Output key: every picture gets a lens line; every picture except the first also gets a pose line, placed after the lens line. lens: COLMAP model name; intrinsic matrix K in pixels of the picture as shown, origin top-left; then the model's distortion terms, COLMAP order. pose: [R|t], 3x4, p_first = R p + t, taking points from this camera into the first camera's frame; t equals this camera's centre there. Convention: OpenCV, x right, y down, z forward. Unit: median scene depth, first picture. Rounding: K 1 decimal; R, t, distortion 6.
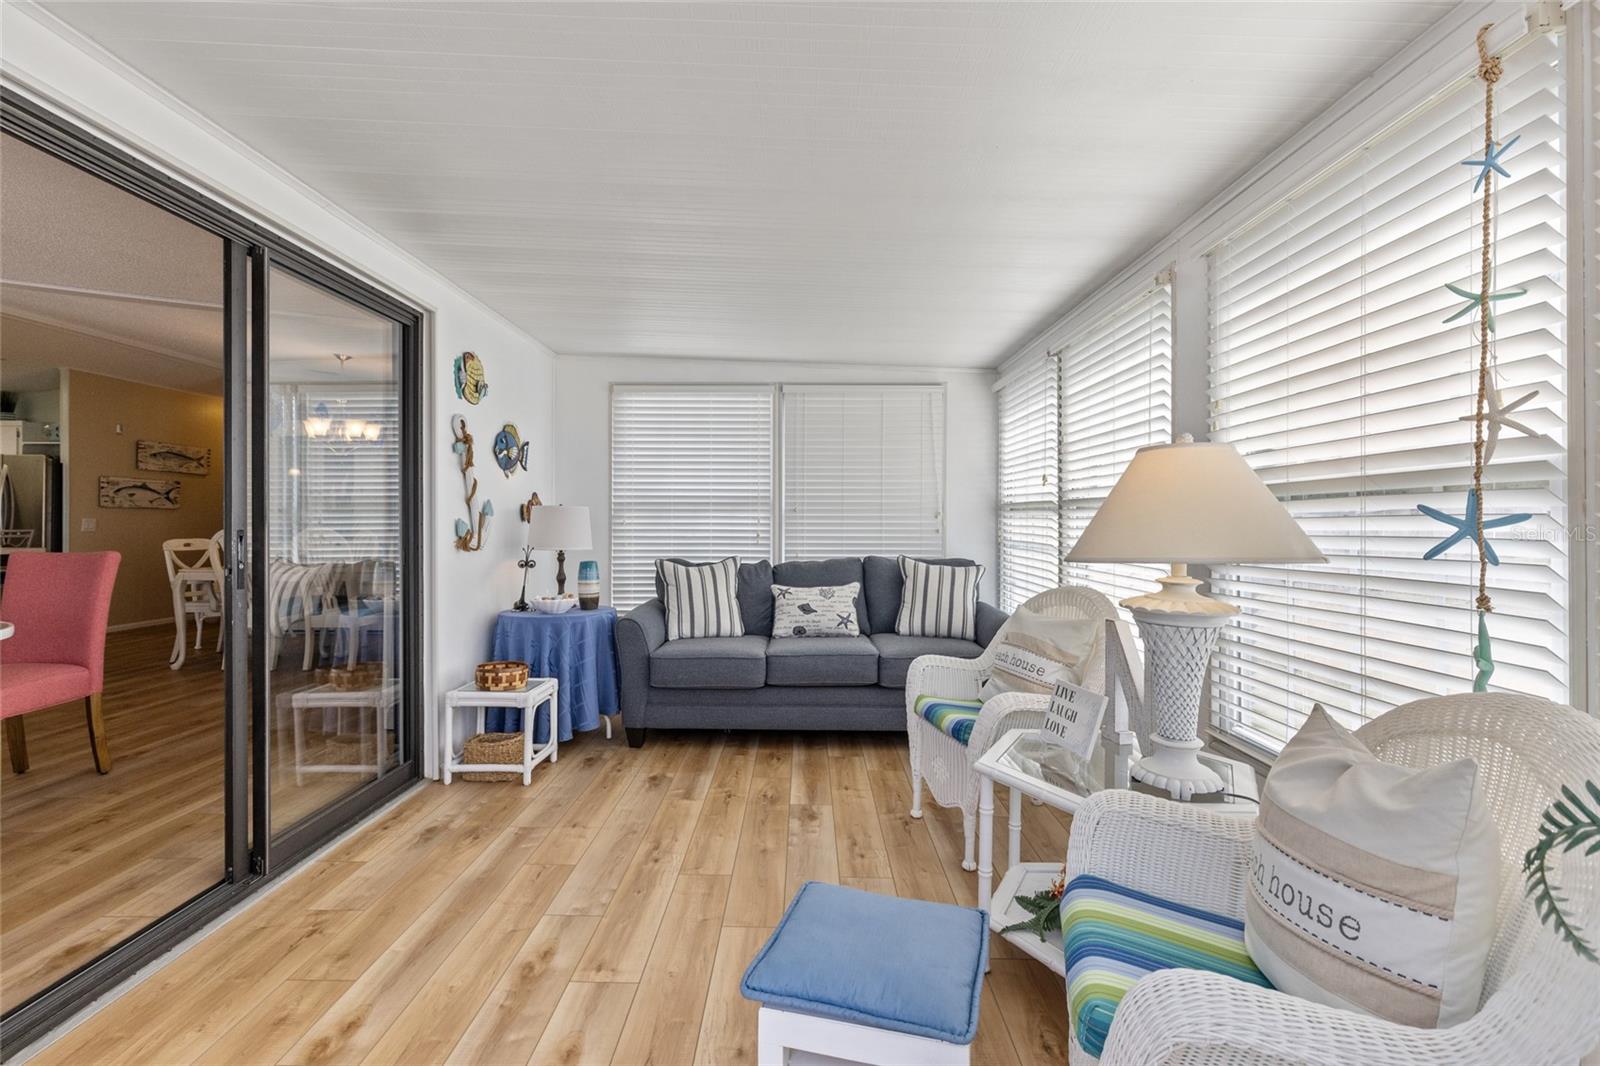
lens RADIAL K [[725.5, 0, 799.6], [0, 725.5, 523.5], [0, 0, 1]] dist [0.003760, 0.000021]
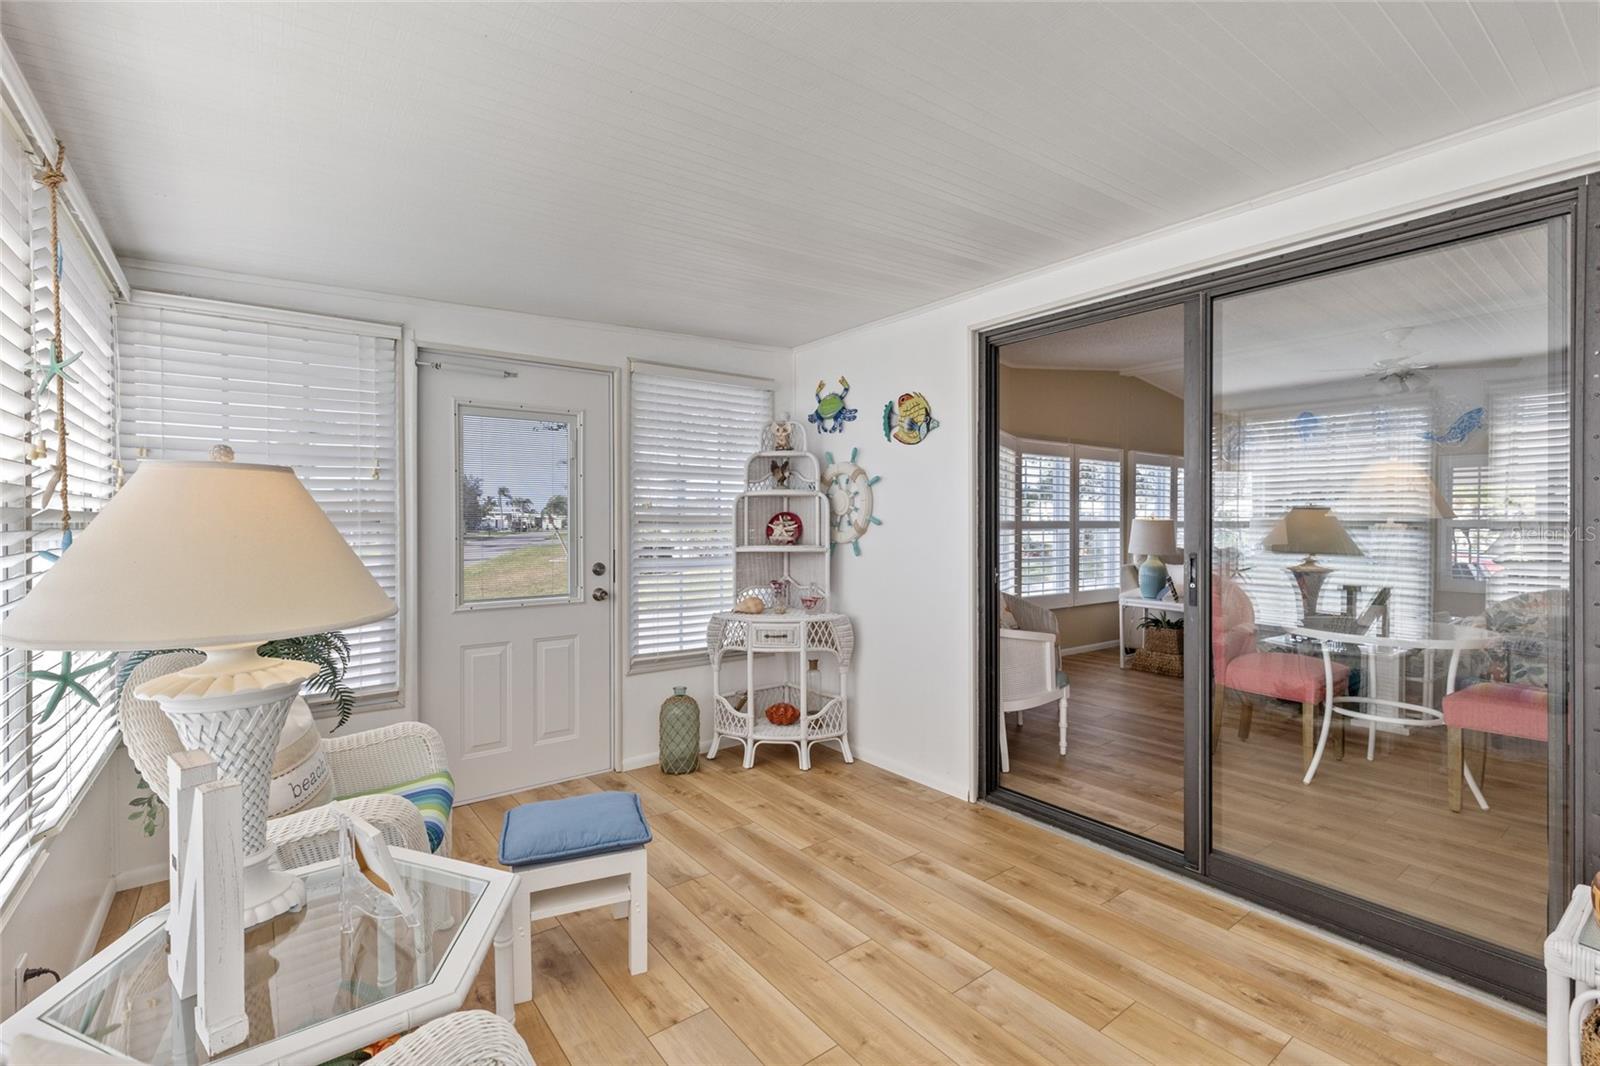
lens RADIAL K [[718.1, 0, 800.0], [0, 718.1, 533.0], [0, 0, 1]] dist [0.001569, 0.000025]
pose [[-0.791755, 0.005903, -0.610811, 0.420654], [-0.005034, 0.999856, 0.016189, -0.041645], [0.610819, 0.015892, -0.791611, 1.598021]]
